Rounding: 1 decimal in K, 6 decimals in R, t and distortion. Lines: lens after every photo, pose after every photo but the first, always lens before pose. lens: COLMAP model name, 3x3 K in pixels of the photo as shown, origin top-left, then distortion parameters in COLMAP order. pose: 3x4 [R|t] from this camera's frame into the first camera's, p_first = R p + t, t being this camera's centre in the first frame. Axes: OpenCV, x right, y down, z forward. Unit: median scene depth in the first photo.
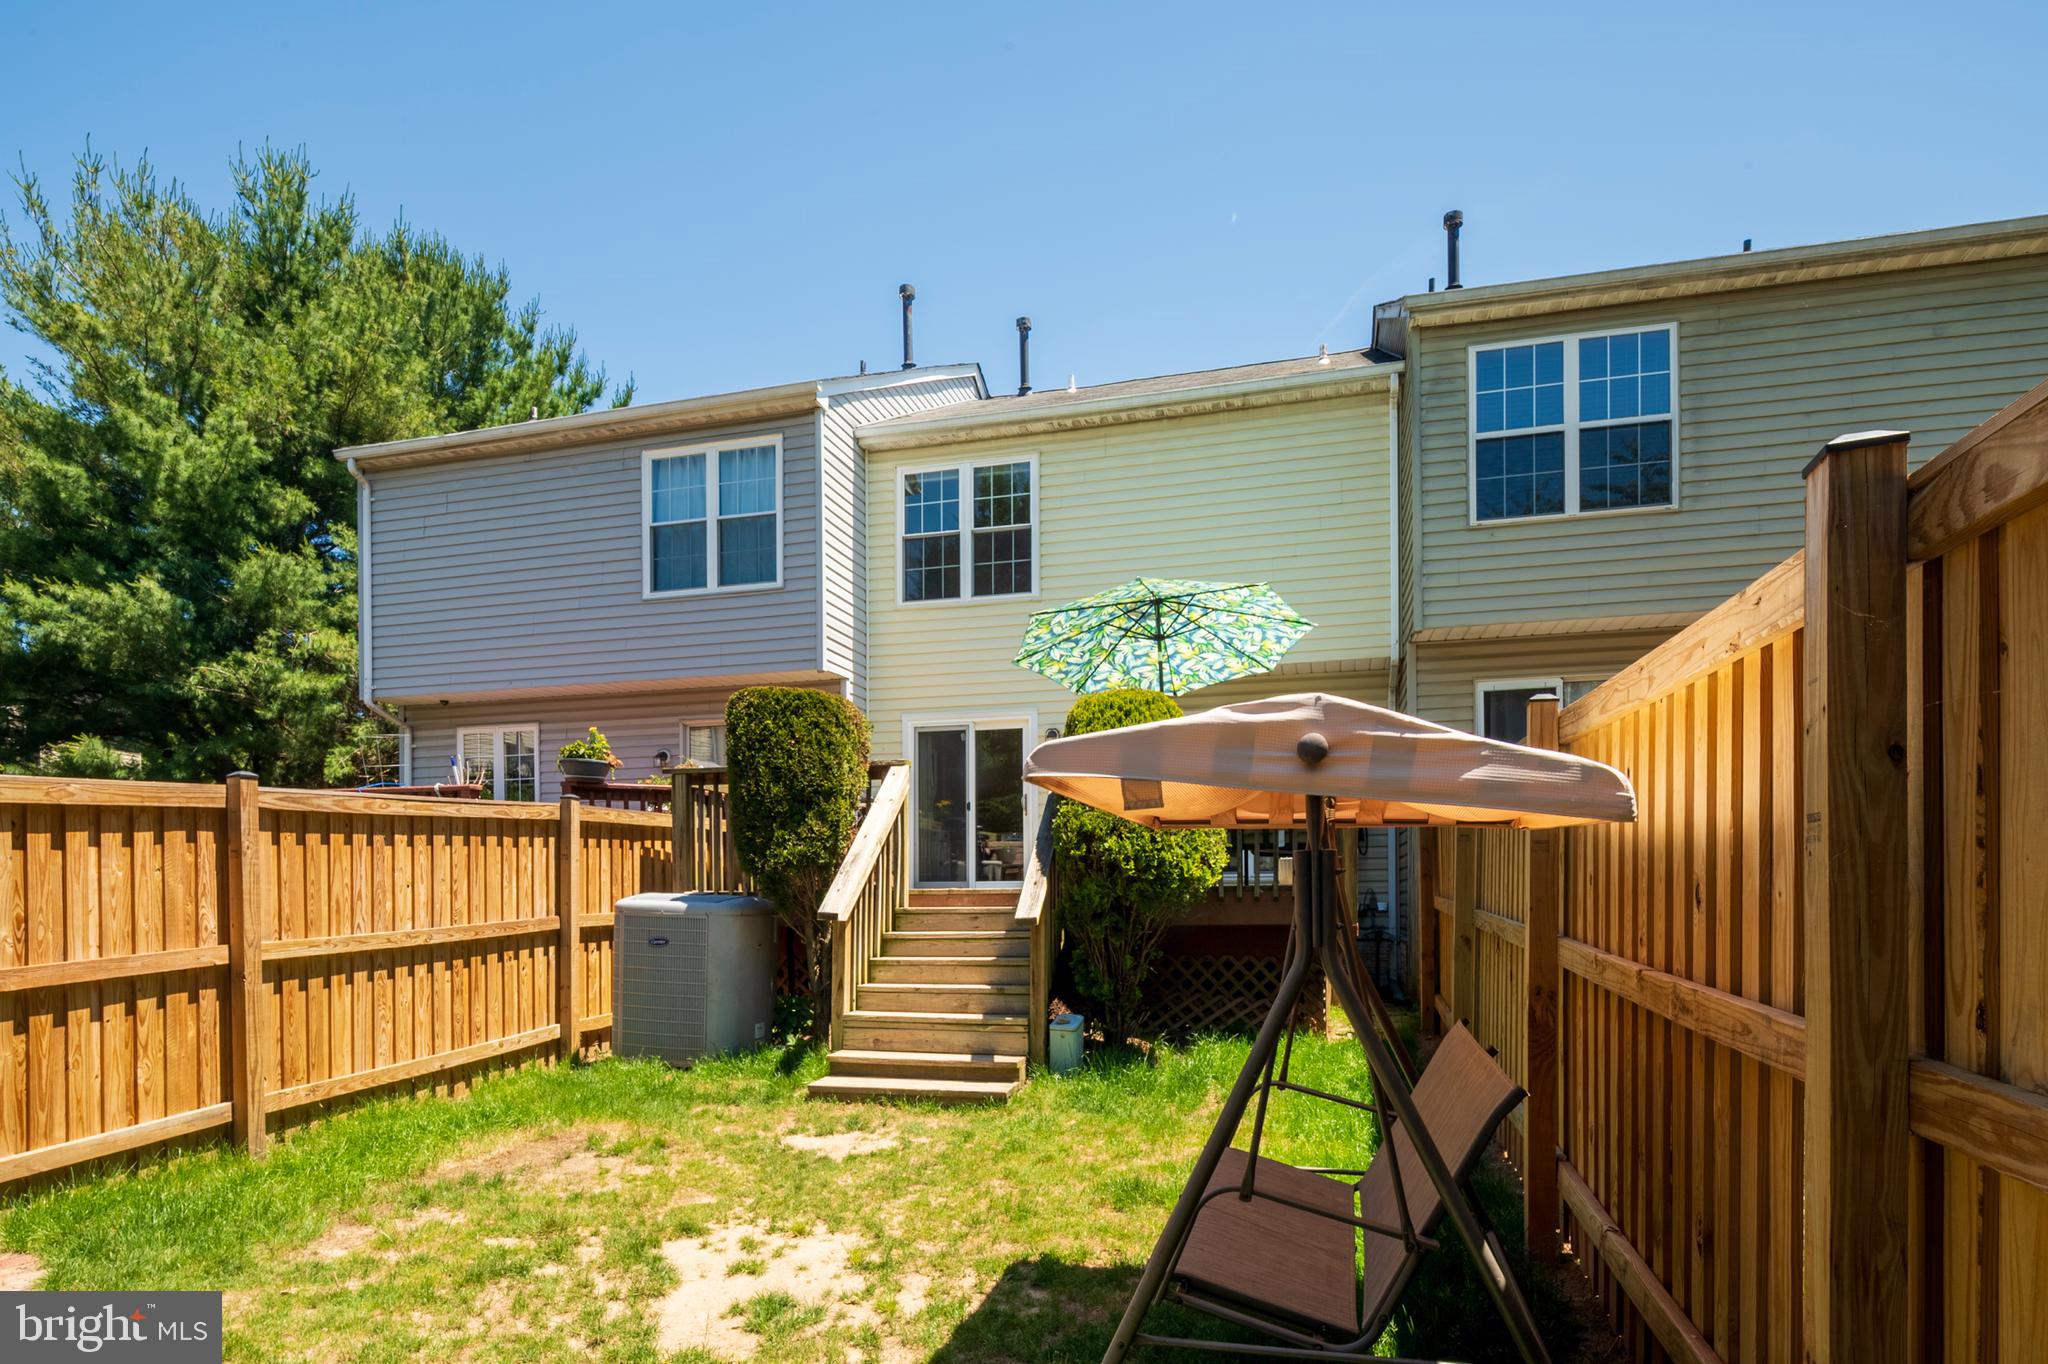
lens RADIAL K [[1122.8, 0, 1018.1], [0, 1122.8, 896.9], [0, 0, 1]] dist [-0.001511, -0.008114]
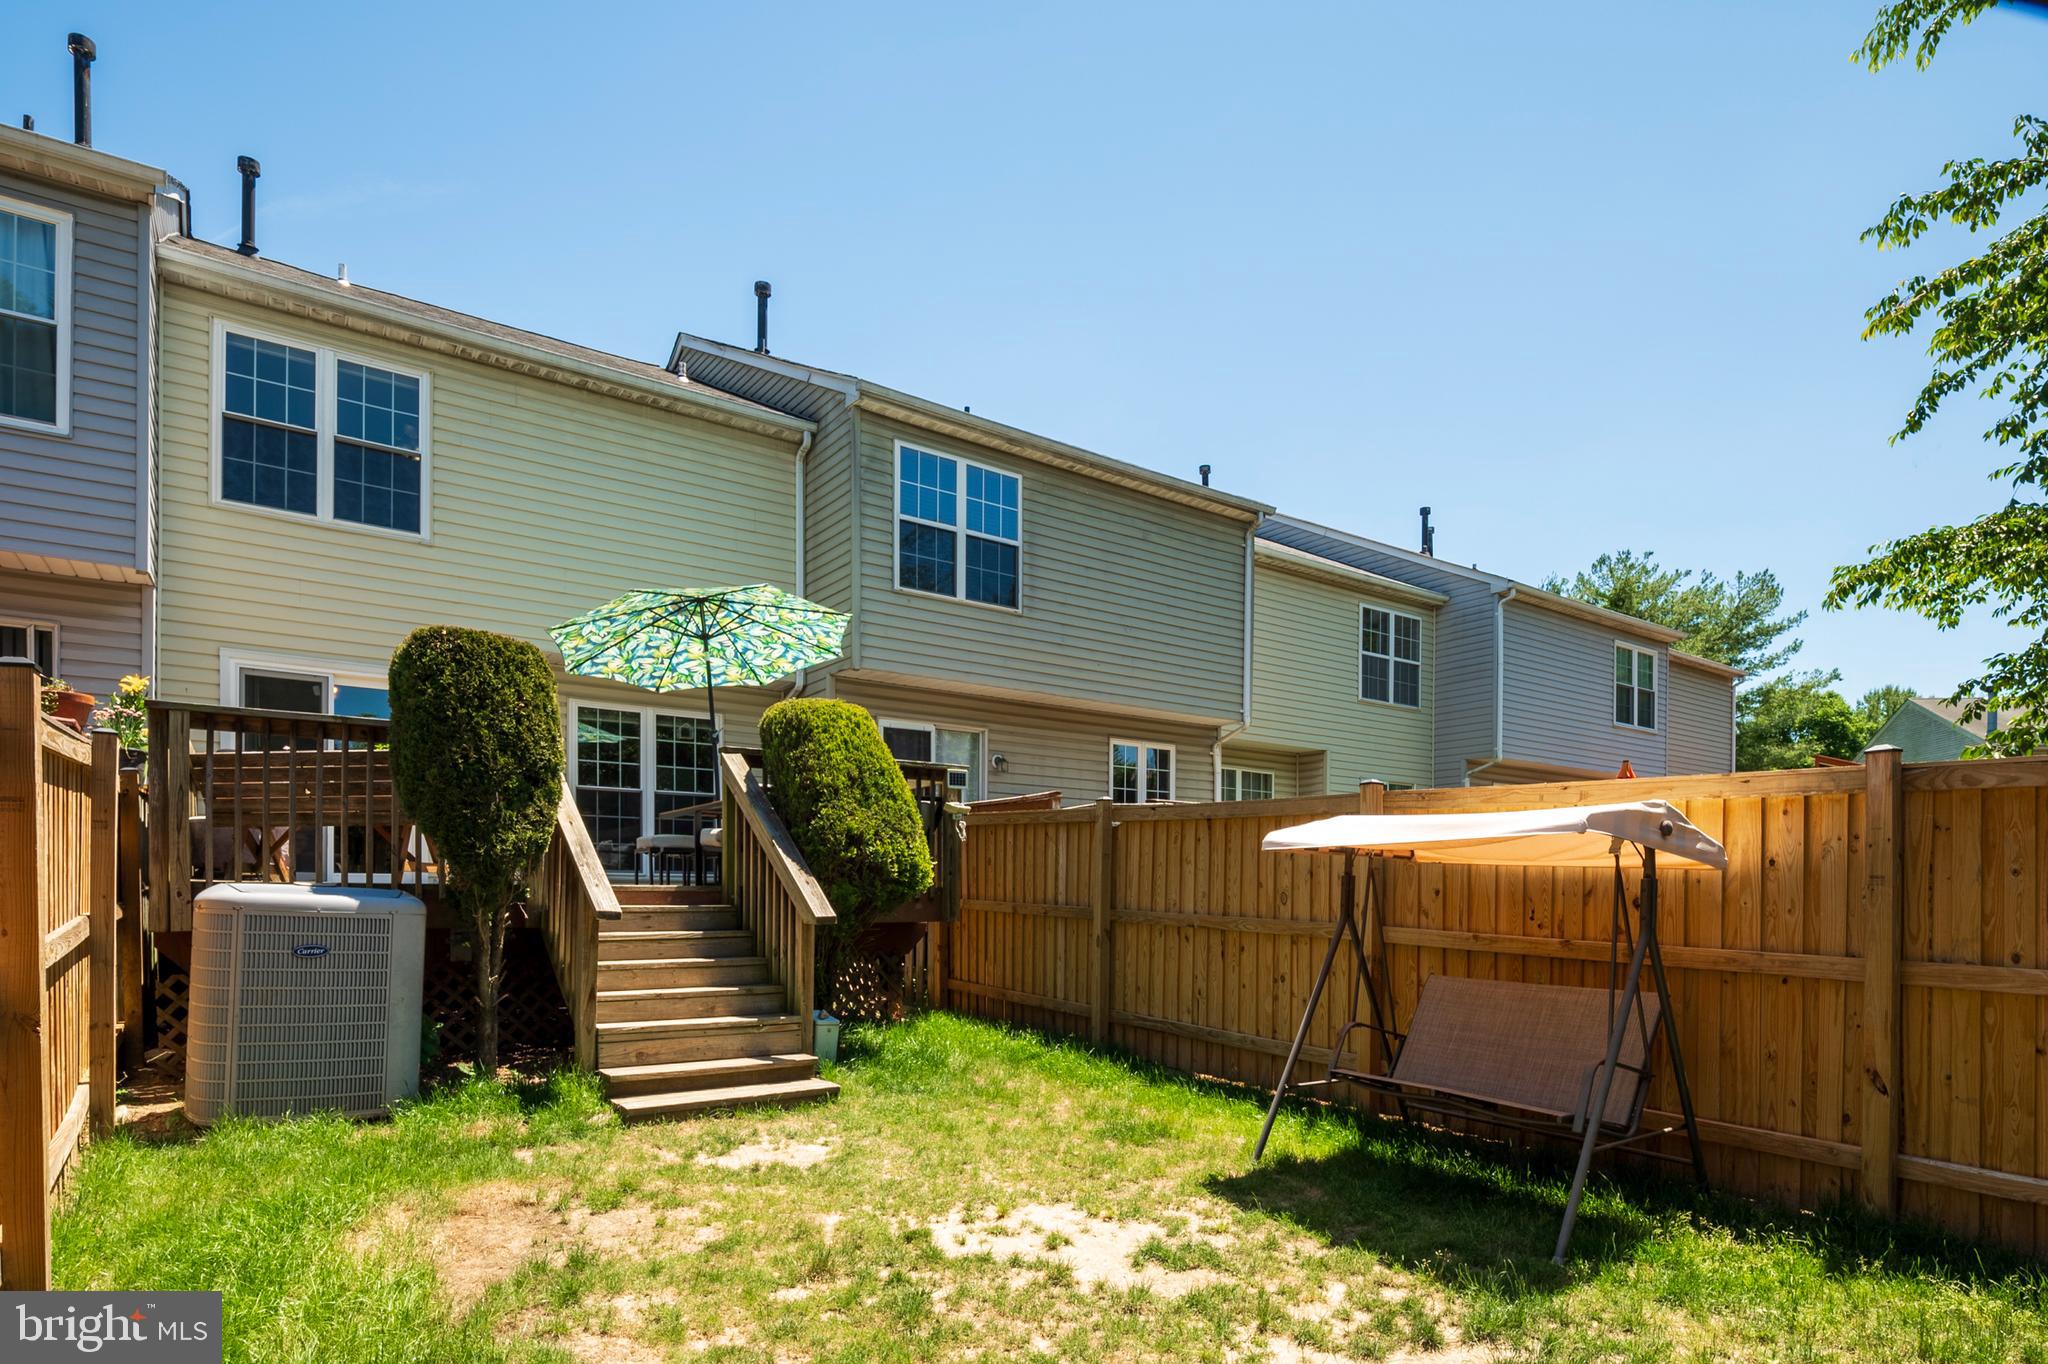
lens RADIAL K [[1122.8, 0, 1018.1], [0, 1122.8, 896.9], [0, 0, 1]] dist [-0.001511, -0.008114]
pose [[0.624684, 0.010087, 0.780812, -0.734404], [-0.010031, 0.999938, -0.004893, 0.004514], [-0.780813, -0.004776, 0.624747, 0.238533]]
